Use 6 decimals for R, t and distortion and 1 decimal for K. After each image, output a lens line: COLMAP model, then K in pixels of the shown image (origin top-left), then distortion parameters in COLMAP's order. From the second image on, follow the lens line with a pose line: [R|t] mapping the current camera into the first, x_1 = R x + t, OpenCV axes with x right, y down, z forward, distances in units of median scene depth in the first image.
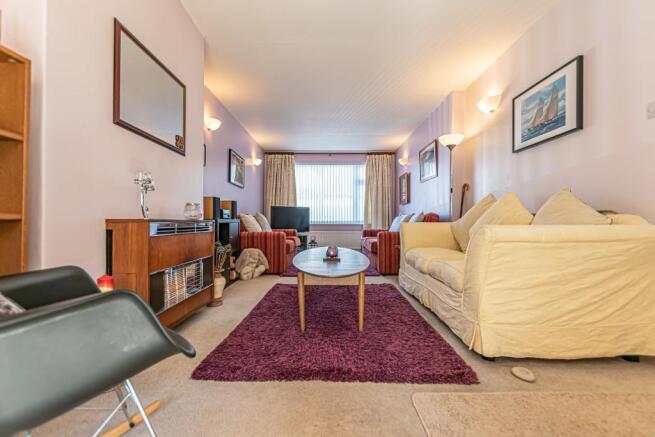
lens RADIAL K [[287.8, 0, 325.7], [0, 287.8, 220.7], [0, 0, 1]] dist [-0.002099, -0.000446]
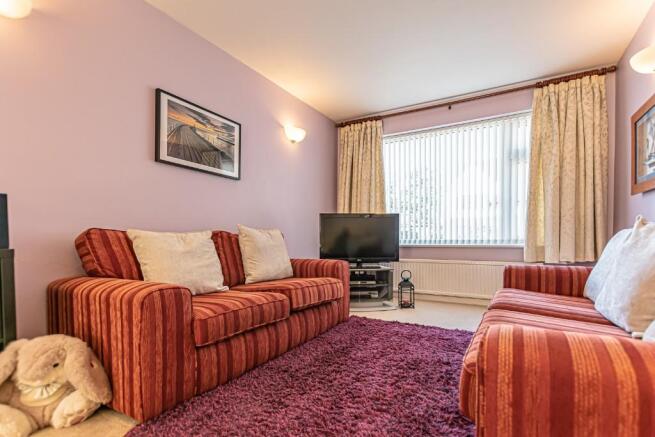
lens RADIAL K [[330.2, 0, 329.7], [0, 330.2, 245.4], [0, 0, 1]] dist [0.000505, 0.000152]
pose [[0.889709, 0.002724, -0.456519, 0.097473], [0.009591, 0.999650, 0.024656, -0.006069], [0.456427, -0.026315, 0.889372, 0.410449]]
